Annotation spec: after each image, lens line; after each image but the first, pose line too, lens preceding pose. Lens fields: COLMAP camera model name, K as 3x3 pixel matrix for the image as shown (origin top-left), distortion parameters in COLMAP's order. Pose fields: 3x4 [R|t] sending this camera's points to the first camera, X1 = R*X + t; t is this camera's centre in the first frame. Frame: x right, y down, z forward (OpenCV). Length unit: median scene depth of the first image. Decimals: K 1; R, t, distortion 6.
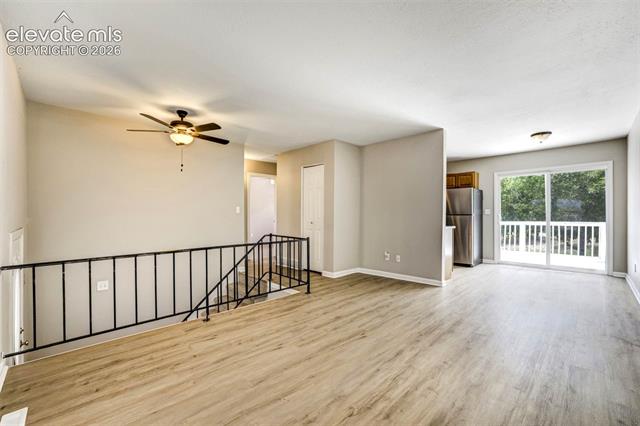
lens RADIAL K [[277.0, 0, 321.8], [0, 277.0, 214.8], [0, 0, 1]] dist [-0.018543, 0.000046]
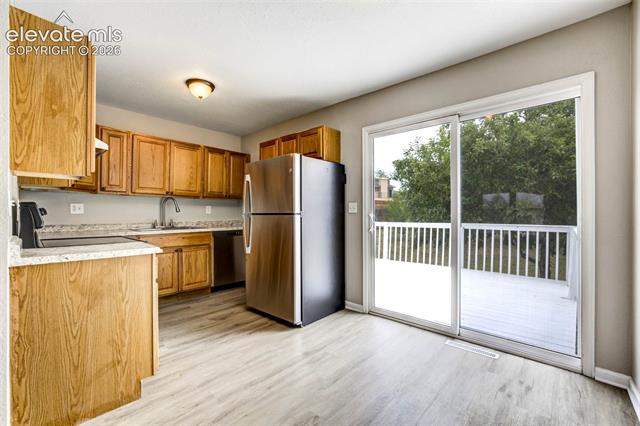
lens RADIAL K [[277.0, 0, 321.8], [0, 277.0, 214.8], [0, 0, 1]] dist [-0.018543, 0.000046]
pose [[0.998603, -0.000091, 0.052837, 0.472007], [-0.000202, 0.999985, 0.005540, -0.001194], [-0.052836, -0.005543, 0.998588, 0.449722]]
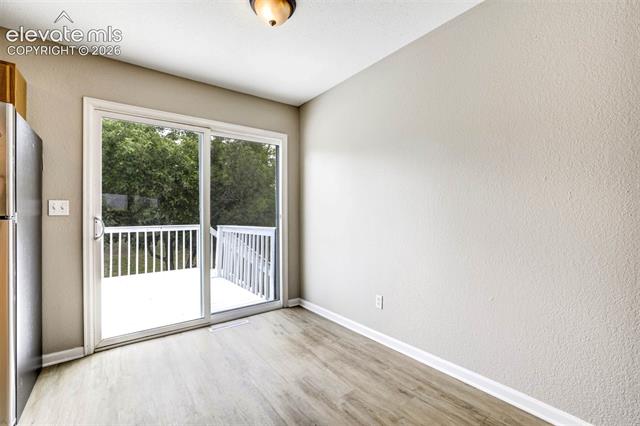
lens RADIAL K [[277.0, 0, 321.8], [0, 277.0, 214.8], [0, 0, 1]] dist [-0.018543, 0.000046]
pose [[0.102950, -0.002054, 0.994684, 0.276852], [0.004182, 0.999990, 0.001632, -0.002493], [-0.994678, 0.003991, 0.102957, 0.588528]]
